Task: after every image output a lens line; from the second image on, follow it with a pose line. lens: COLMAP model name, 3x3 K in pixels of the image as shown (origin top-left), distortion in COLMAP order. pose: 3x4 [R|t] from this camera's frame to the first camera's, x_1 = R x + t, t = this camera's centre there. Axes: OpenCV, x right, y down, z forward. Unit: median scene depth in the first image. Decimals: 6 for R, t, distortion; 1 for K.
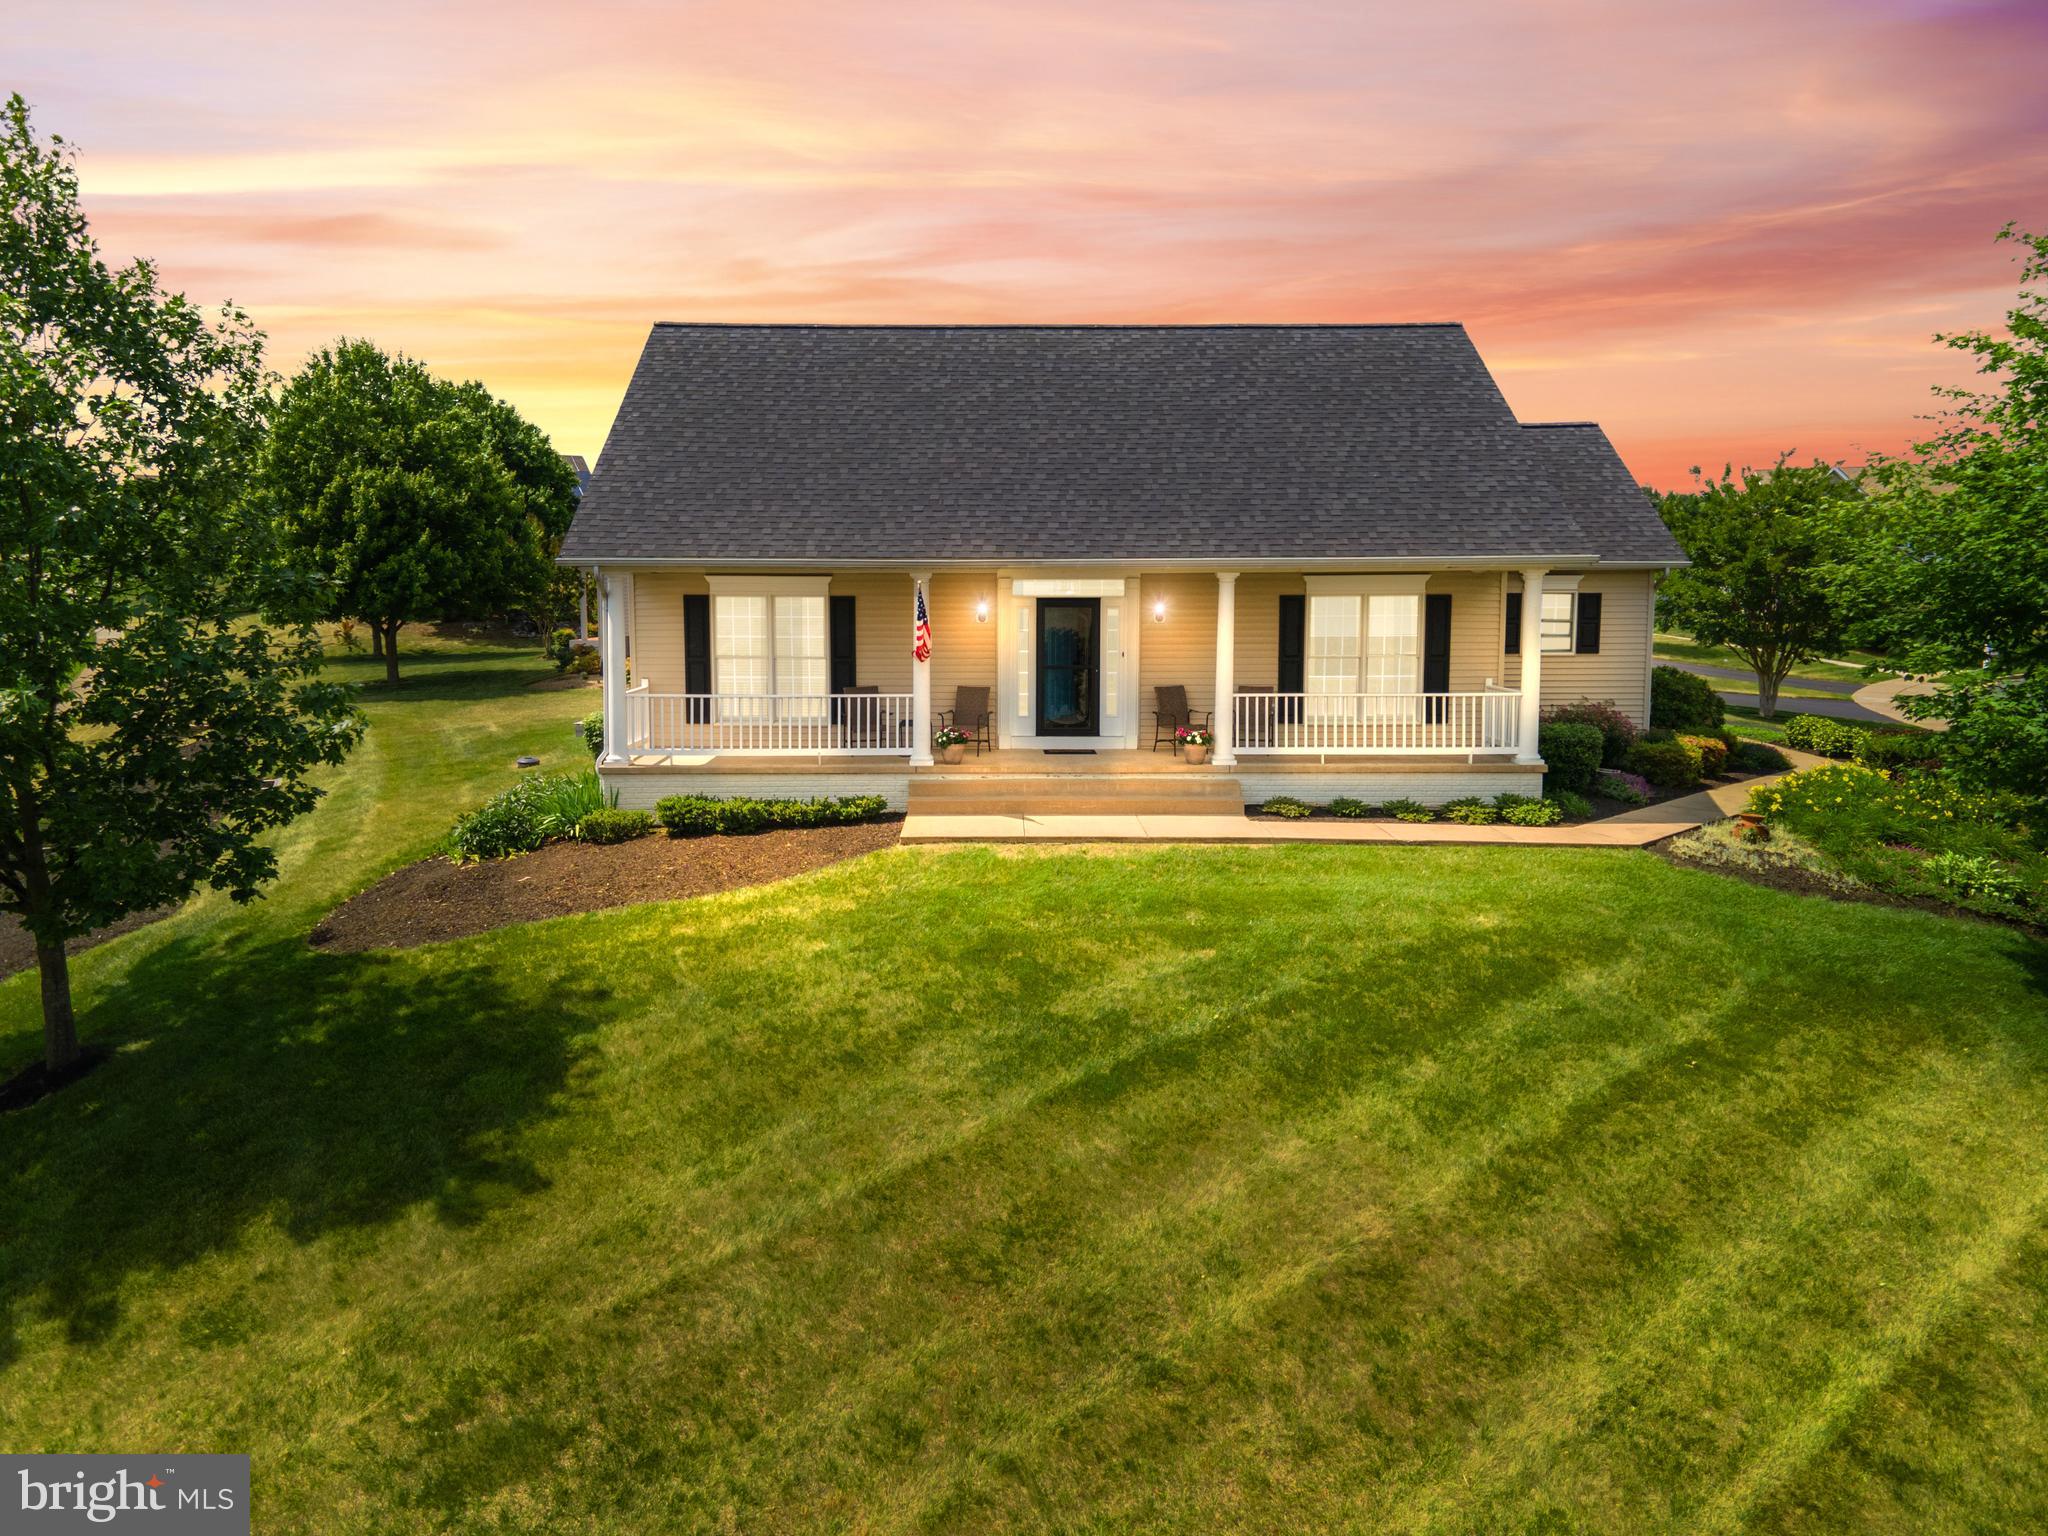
lens RADIAL K [[1469.7, 0, 1024.0], [0, 1469.7, 768.0], [0, 0, 1]] dist [0.034628, 0.057025]
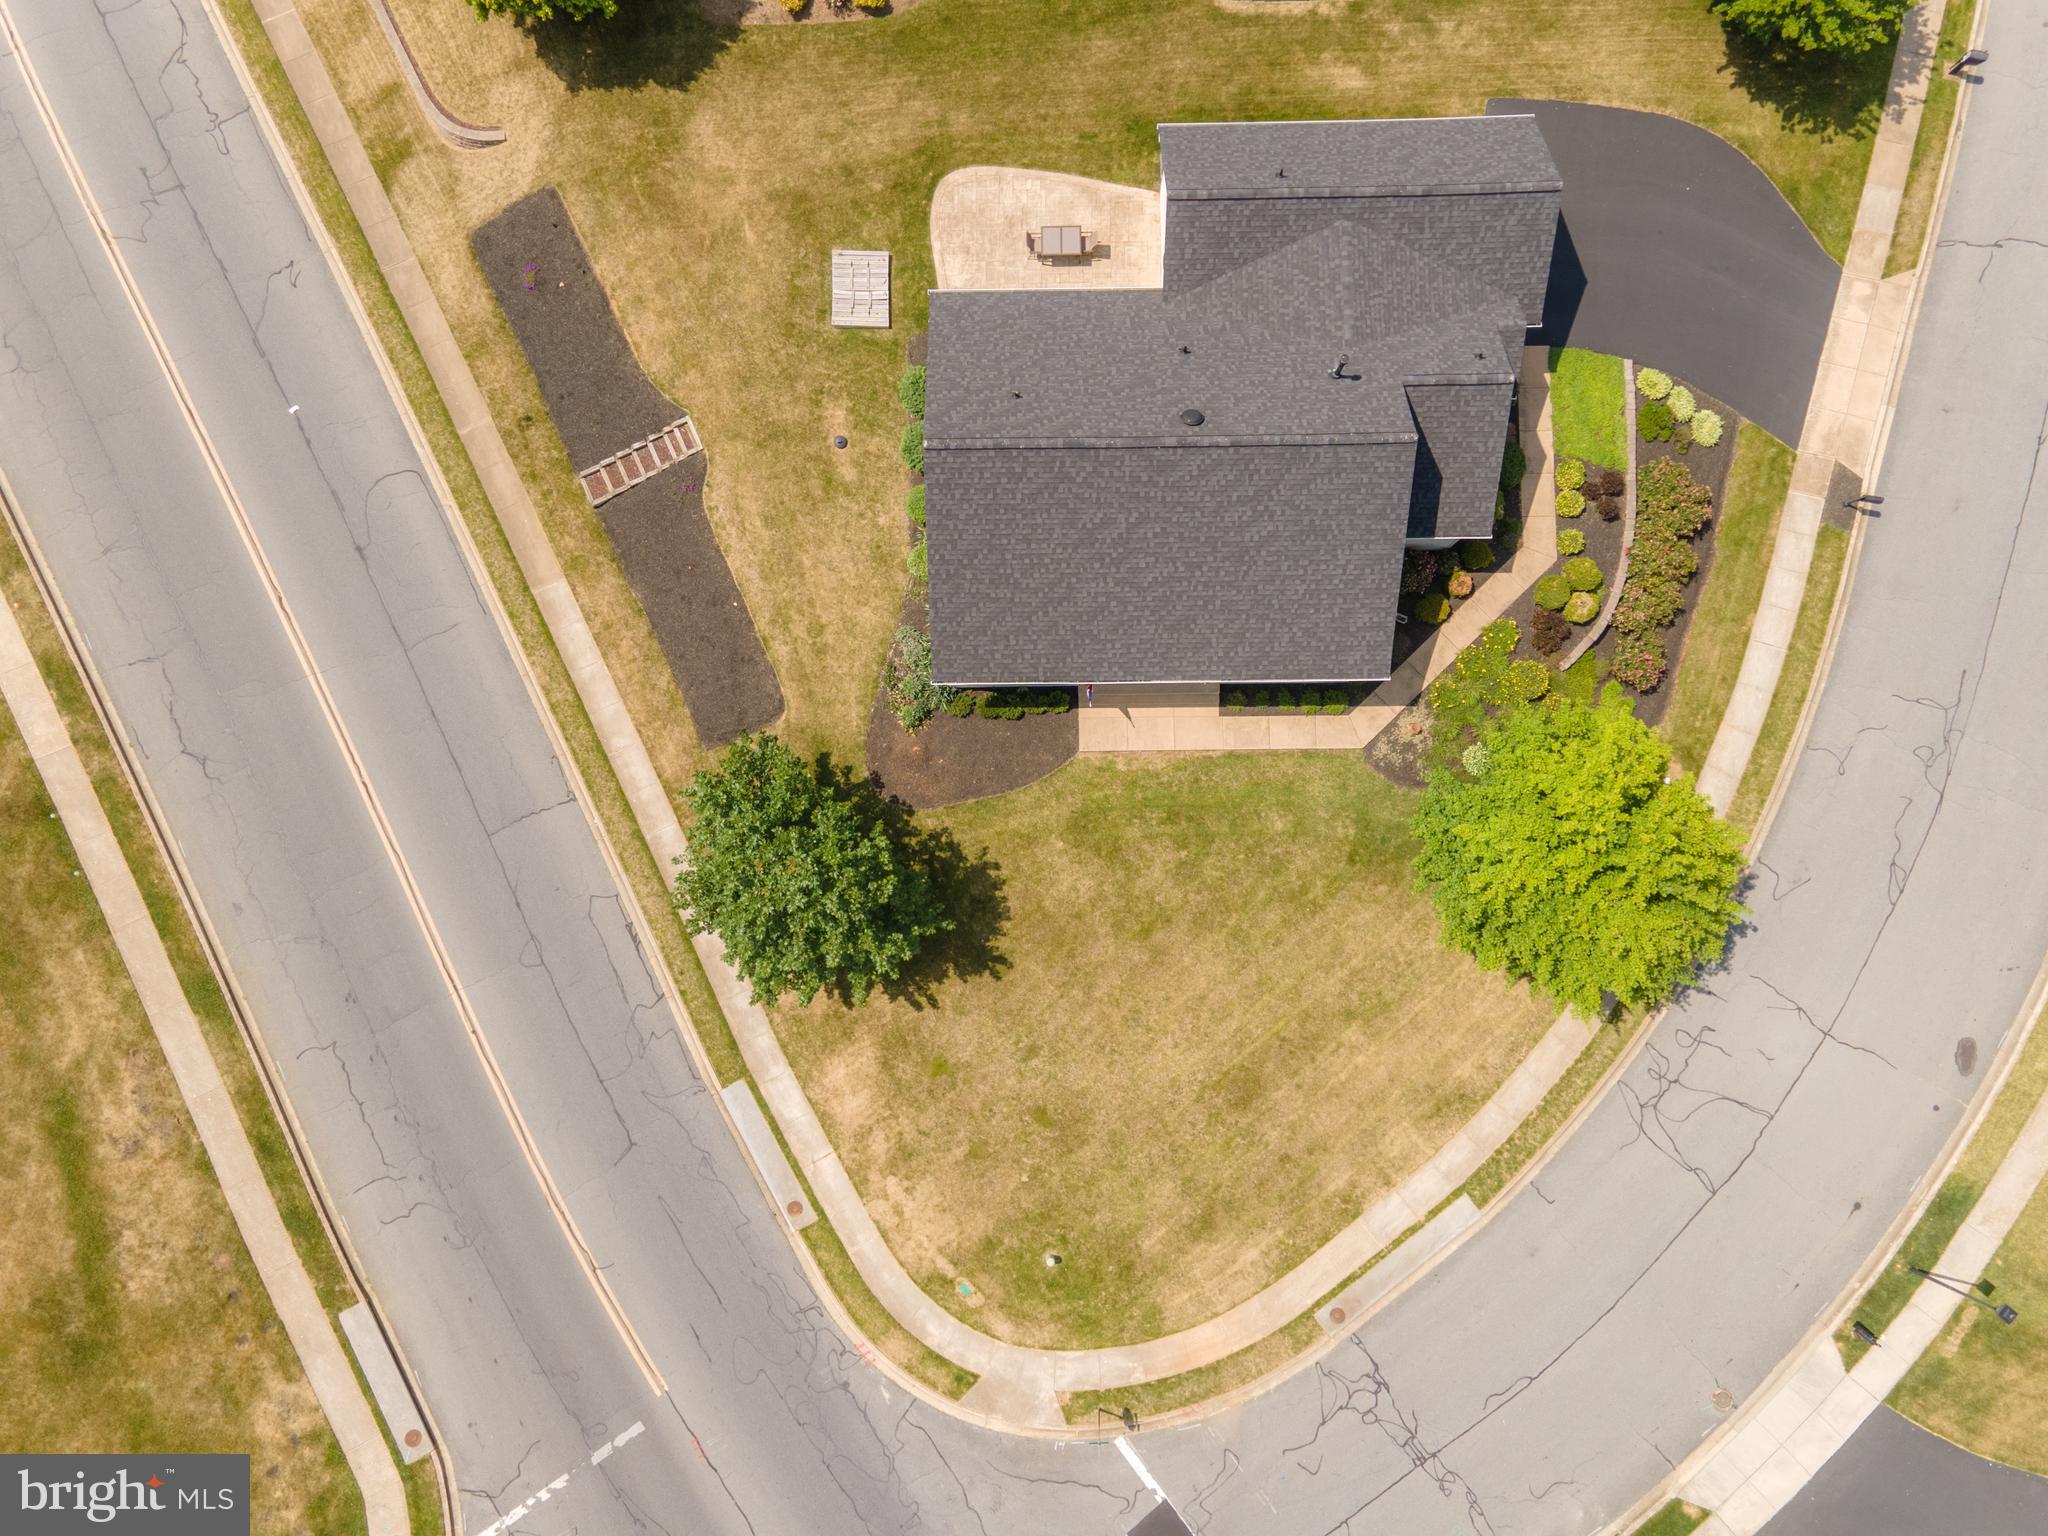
lens RADIAL K [[1469.7, 0, 1024.0], [0, 1469.7, 768.0], [0, 0, 1]] dist [0.034628, 0.057025]
pose [[0.999968, 0.008031, 0.000637, -0.247094], [-0.002487, 0.232493, 0.972595, -3.310133], [0.007663, -0.972565, 0.232505, 0.481158]]
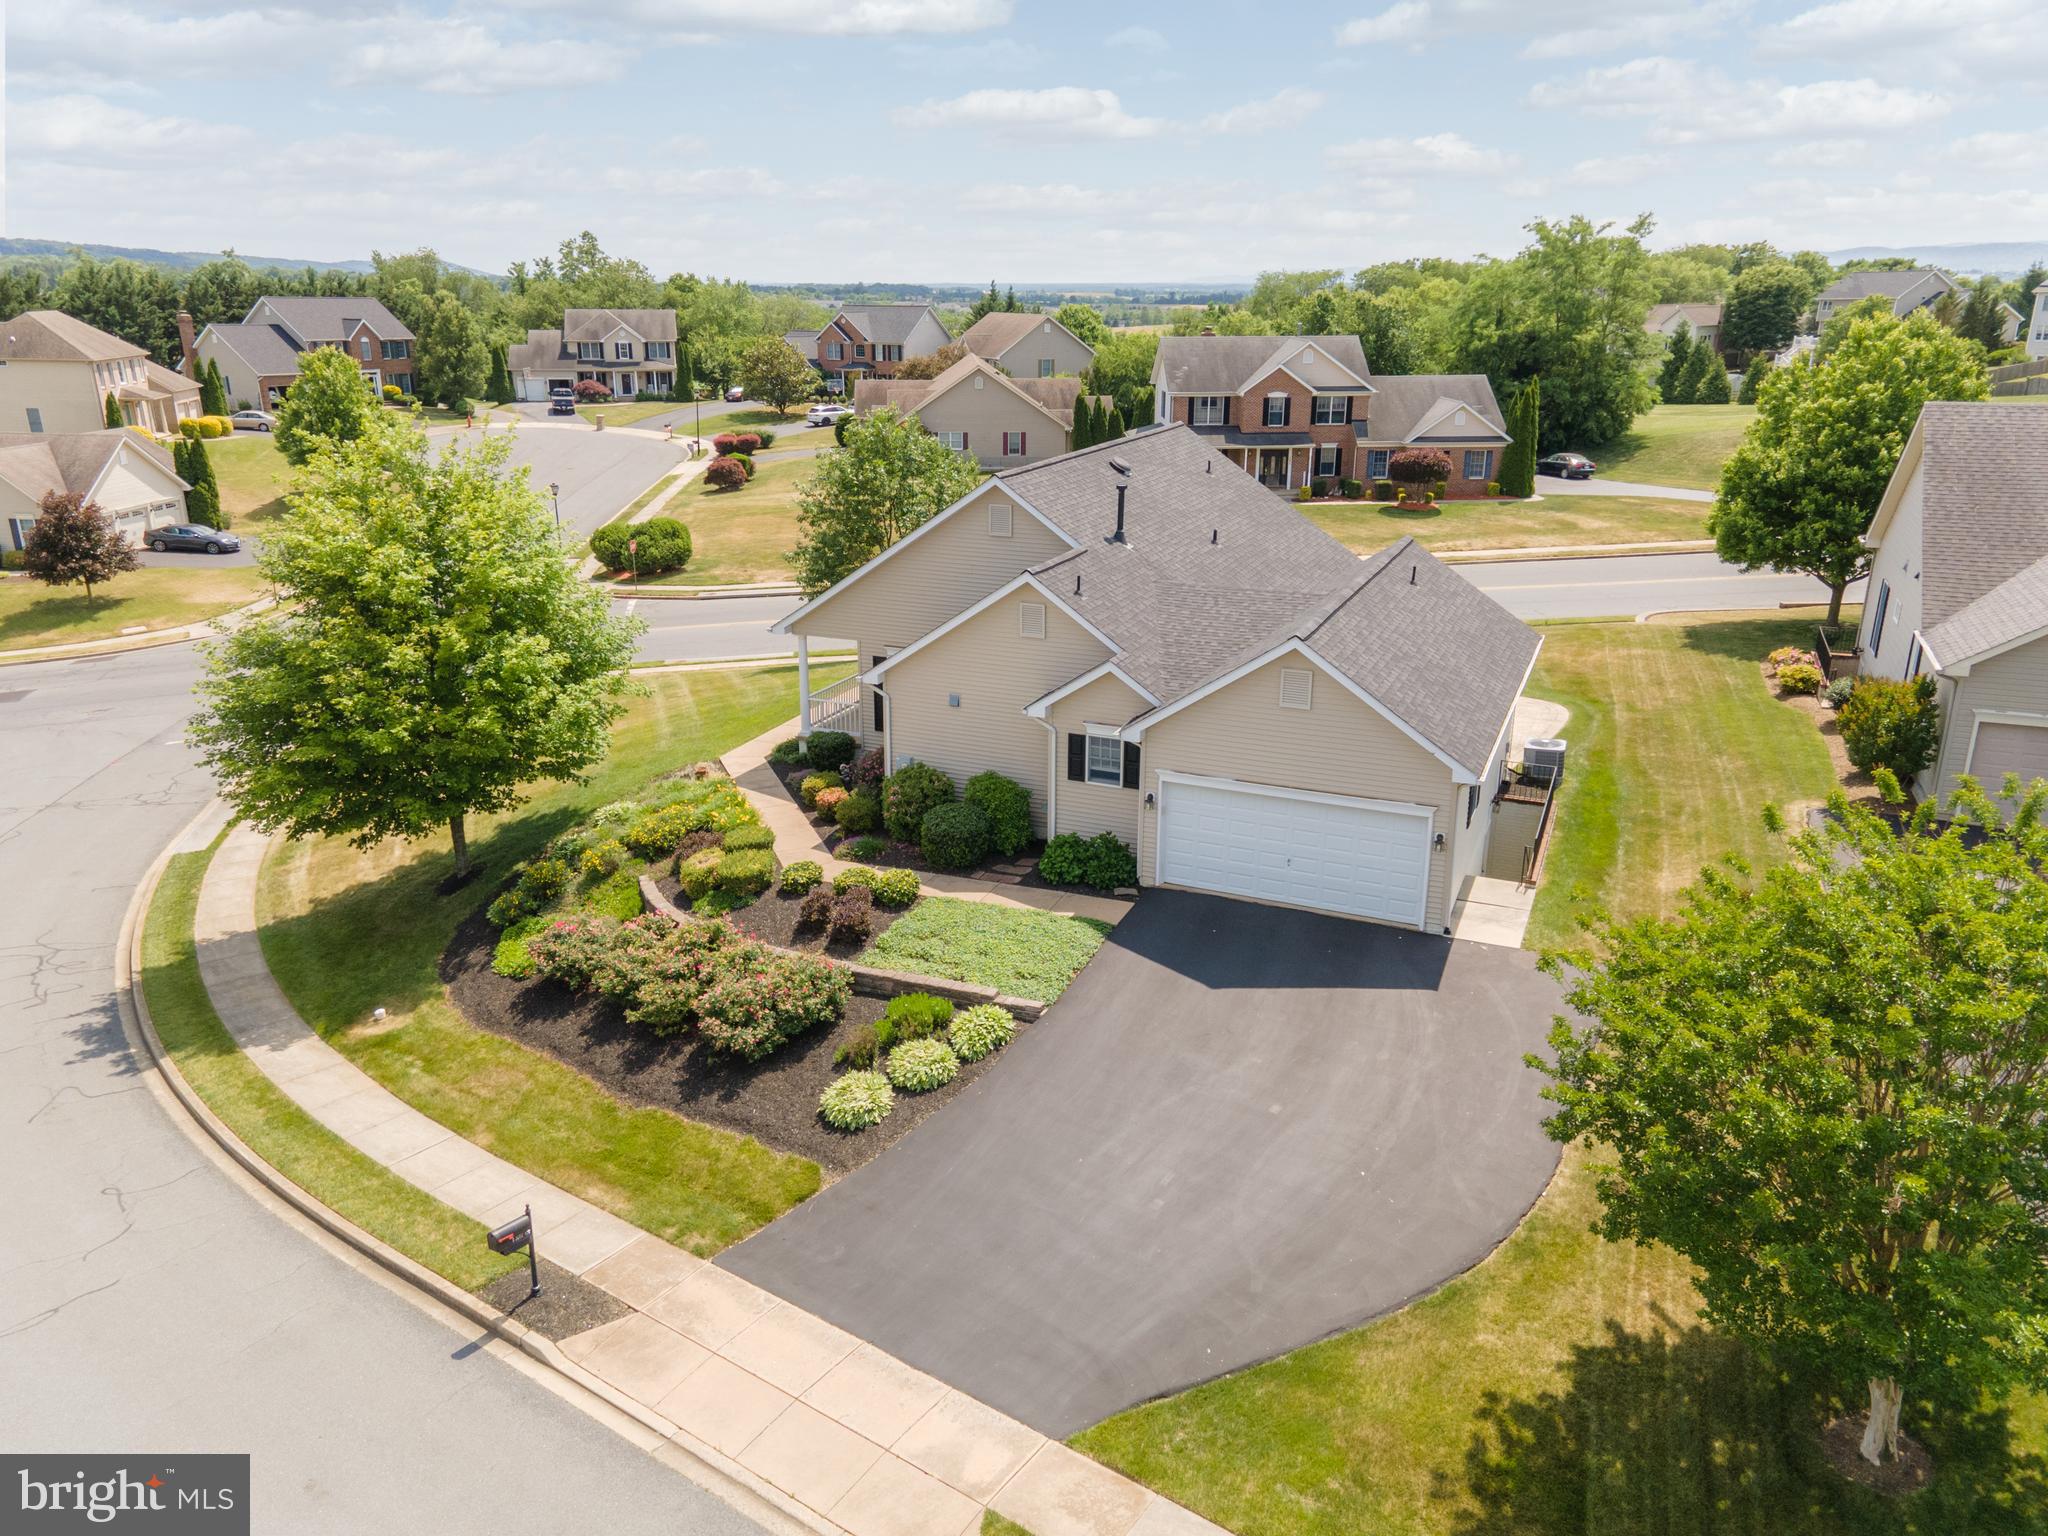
lens RADIAL K [[1444.3, 0, 1024.0], [0, 1444.3, 768.0], [0, 0, 1]] dist [0.037664, 0.090577]
pose [[-0.404795, 0.286392, -0.868401, 2.759247], [-0.108769, 0.927864, 0.356704, -0.958410], [0.907915, 0.238847, -0.344444, 2.857401]]
